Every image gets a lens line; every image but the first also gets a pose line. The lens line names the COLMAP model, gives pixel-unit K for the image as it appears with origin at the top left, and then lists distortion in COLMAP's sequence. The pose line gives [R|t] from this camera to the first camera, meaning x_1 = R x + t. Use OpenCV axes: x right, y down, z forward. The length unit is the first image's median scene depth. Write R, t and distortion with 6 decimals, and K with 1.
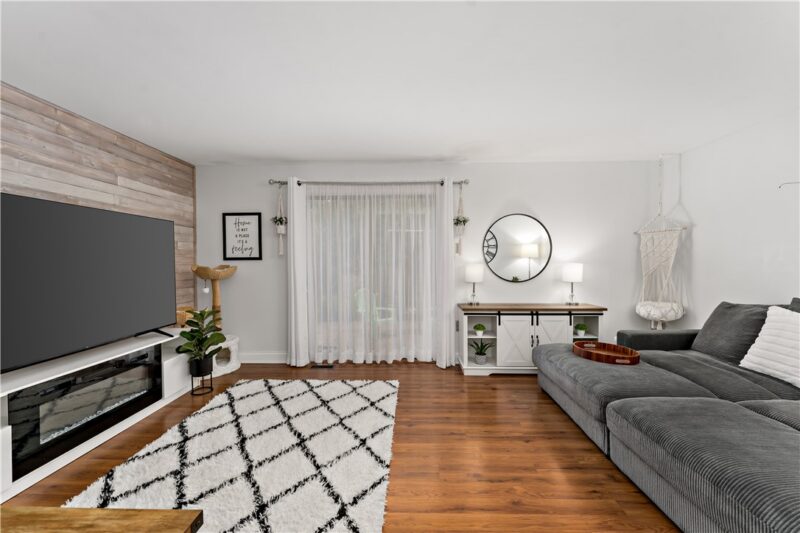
lens RADIAL K [[316.9, 0, 400.0], [0, 316.9, 266.5], [0, 0, 1]] dist [0.000113, 0.000082]
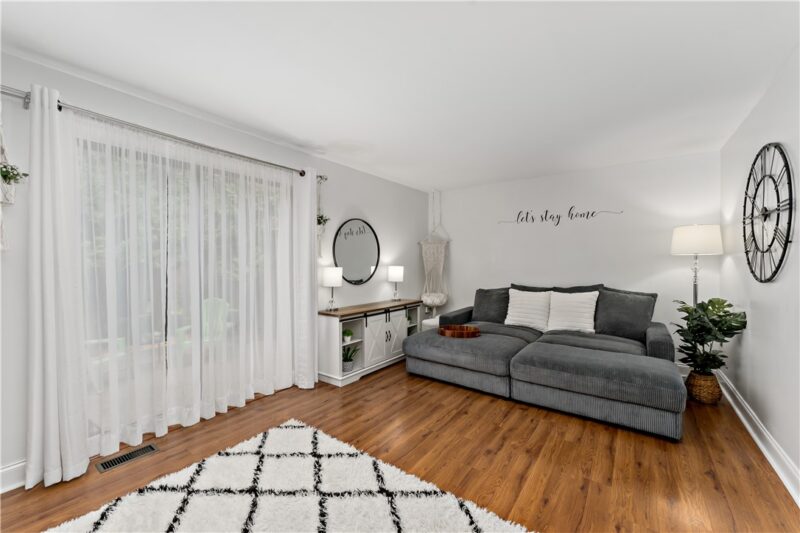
lens RADIAL K [[319.6, 0, 401.7], [0, 319.6, 271.0], [0, 0, 1]] dist [-0.000183, 0.000073]
pose [[0.572954, -0.019346, 0.819359, -0.522551], [0.018649, 0.999770, 0.010566, -0.004275], [-0.819375, 0.009226, 0.573183, 0.357600]]
